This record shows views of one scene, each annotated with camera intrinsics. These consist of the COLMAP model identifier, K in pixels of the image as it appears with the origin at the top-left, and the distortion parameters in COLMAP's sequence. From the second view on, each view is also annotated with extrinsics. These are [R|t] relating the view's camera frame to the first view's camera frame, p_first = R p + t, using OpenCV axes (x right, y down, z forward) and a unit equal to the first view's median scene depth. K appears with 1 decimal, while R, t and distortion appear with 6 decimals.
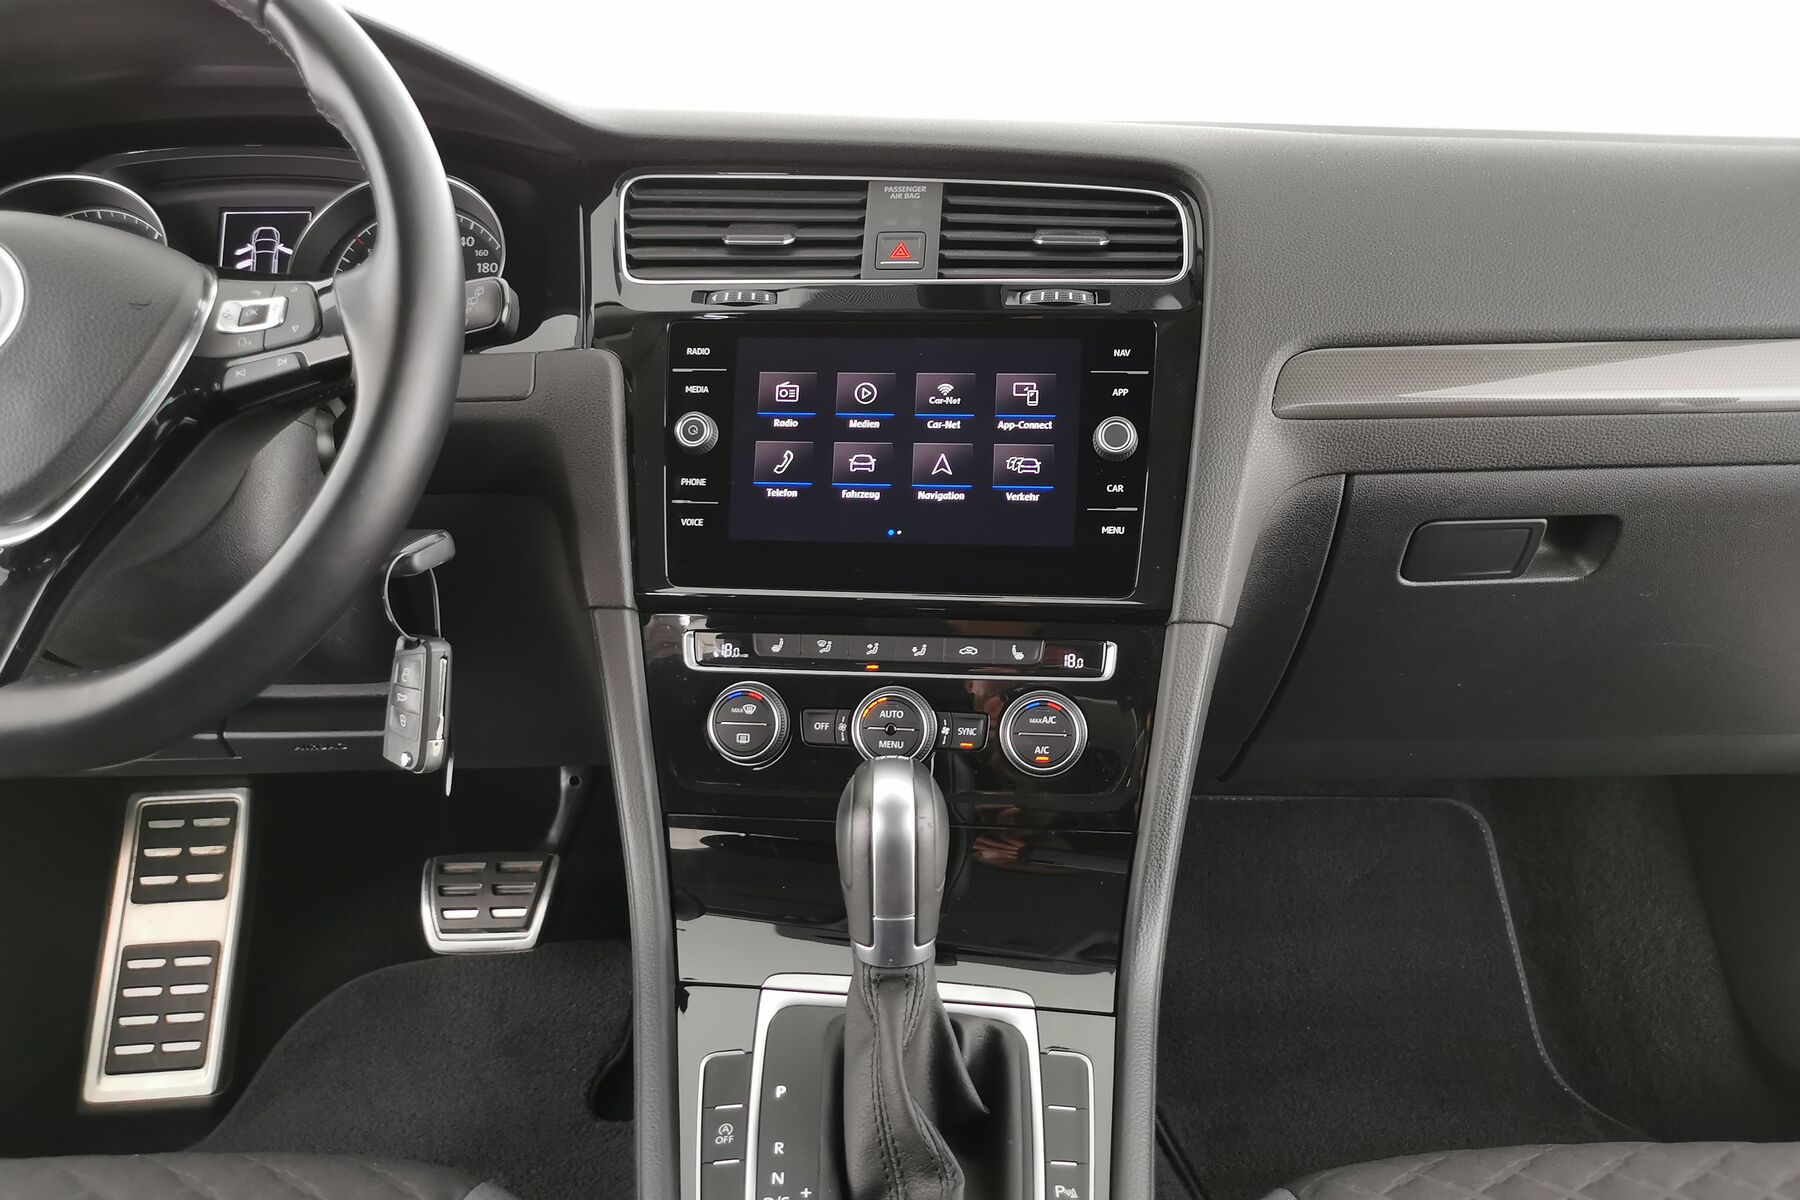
lens RADIAL K [[1479.1, 0, 900.0], [0, 1479.1, 600.0], [0, 0, 1]] dist [0.000764, 0.006790]
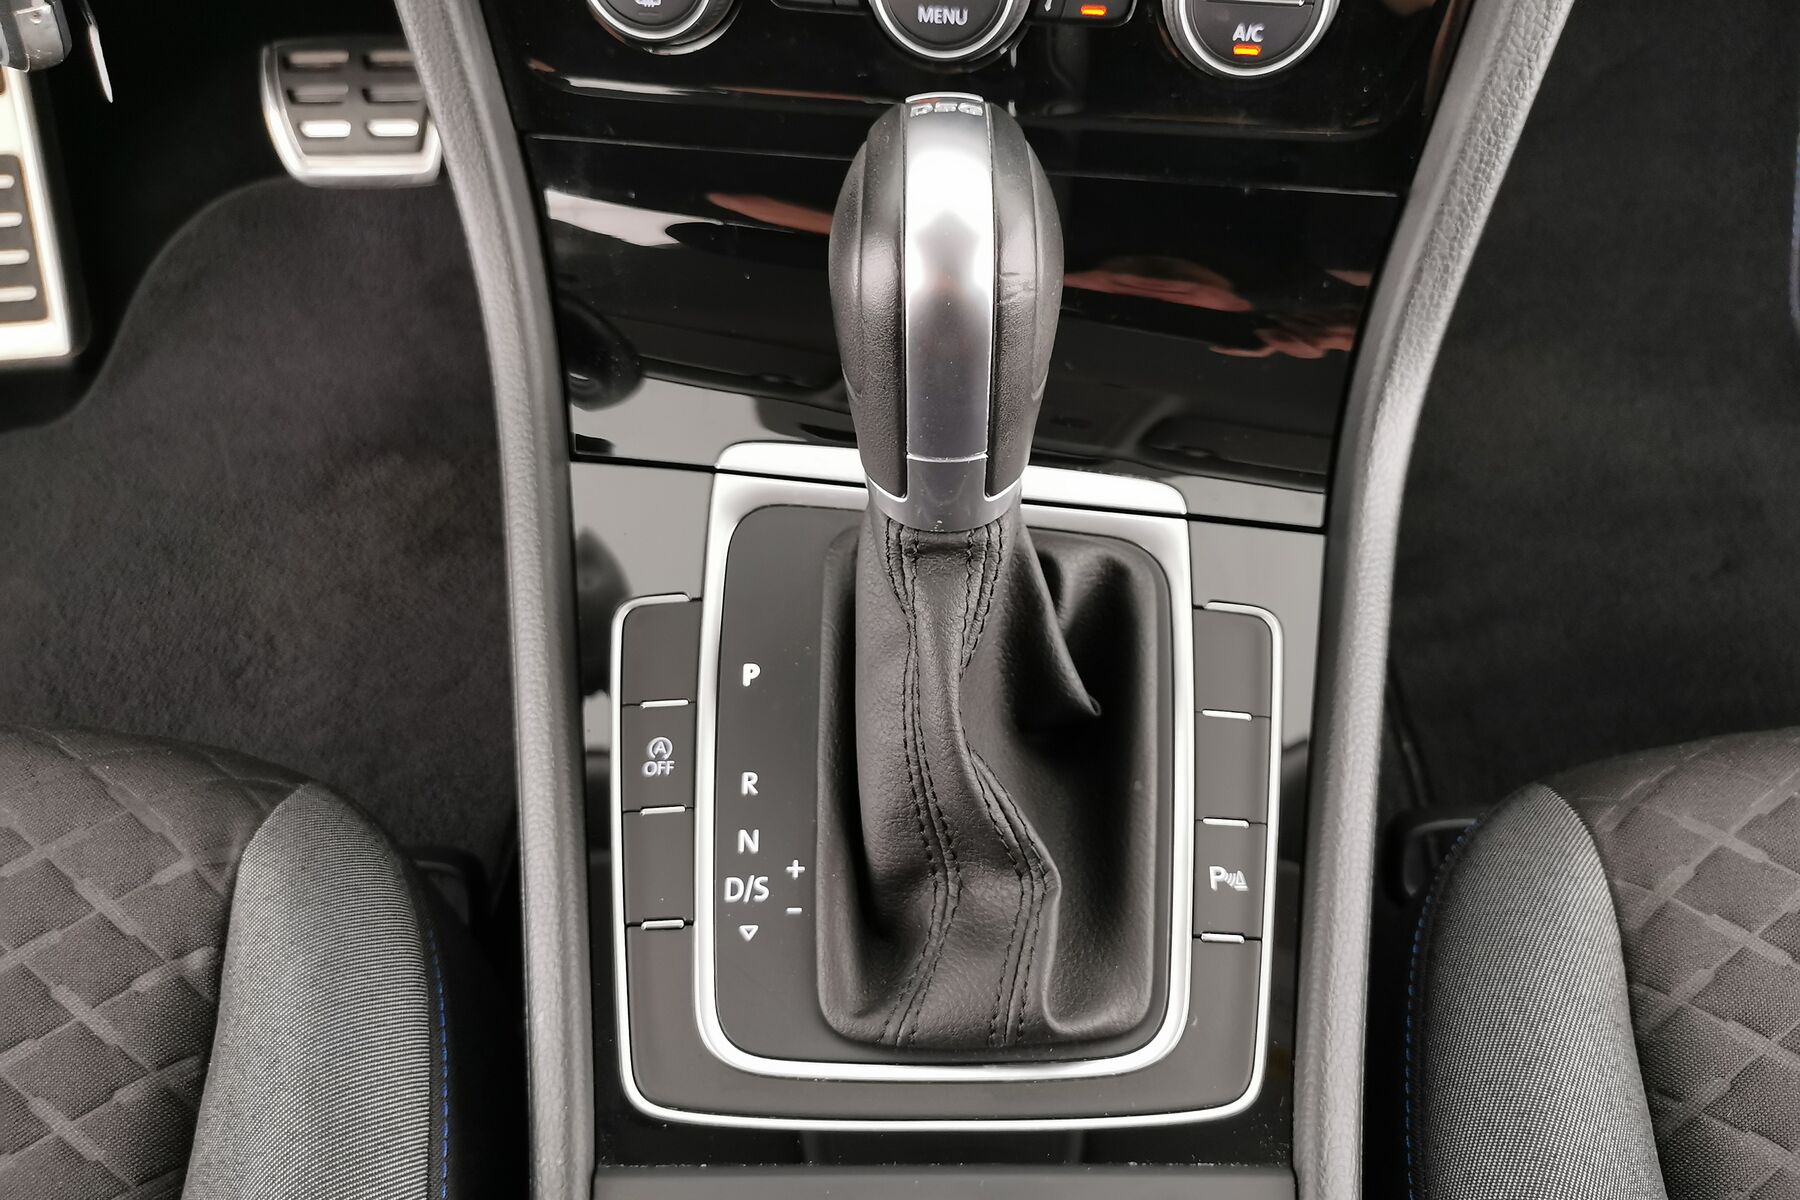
lens RADIAL K [[1479.1, 0, 900.0], [0, 1479.1, 600.0], [0, 0, 1]] dist [0.000764, 0.006790]
pose [[0.999676, 0.011325, -0.022795, -0.006396], [0.004368, 0.805935, 0.591989, -0.035841], [0.025076, -0.591896, 0.805624, 0.450794]]
